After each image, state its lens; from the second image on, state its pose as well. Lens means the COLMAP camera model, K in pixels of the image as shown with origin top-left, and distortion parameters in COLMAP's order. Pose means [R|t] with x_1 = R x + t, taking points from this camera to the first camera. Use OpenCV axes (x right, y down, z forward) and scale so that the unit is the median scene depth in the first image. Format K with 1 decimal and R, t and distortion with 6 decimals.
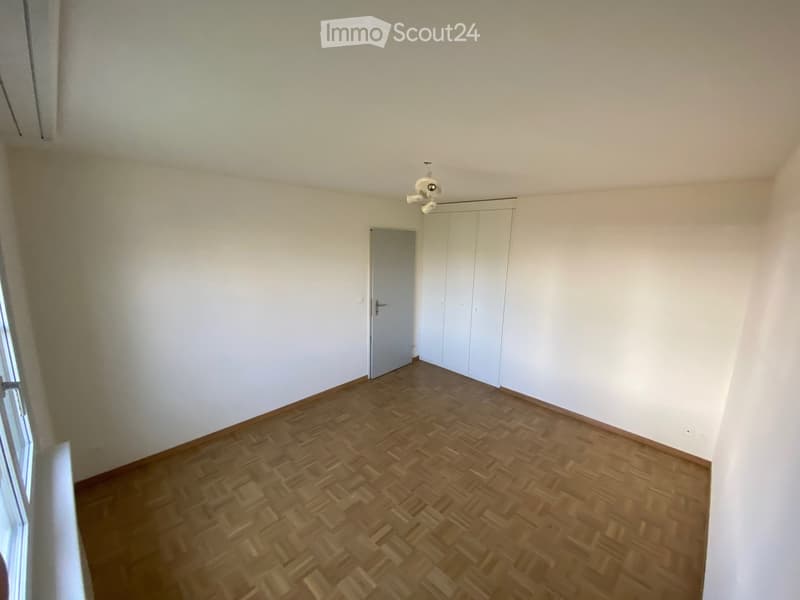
lens RADIAL K [[332.0, 0, 400.0], [0, 332.0, 300.0], [0, 0, 1]] dist [-0.000547, -0.000417]
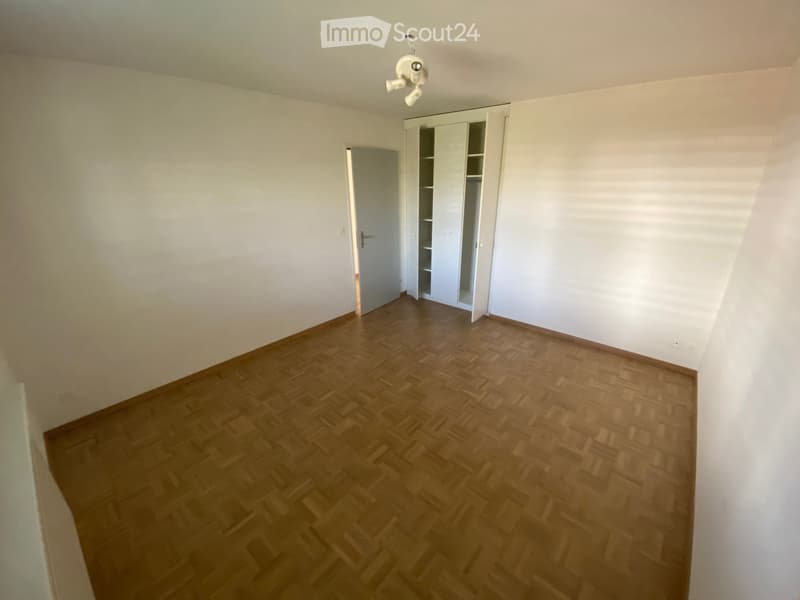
lens RADIAL K [[315.5, 0, 401.7], [0, 315.5, 315.7], [0, 0, 1]] dist [0.022959, -0.006063]
pose [[0.997875, -0.050093, 0.041660, -0.002658], [0.040338, 0.977142, 0.208726, 0.085720], [-0.051163, -0.206602, 0.977086, 0.126234]]
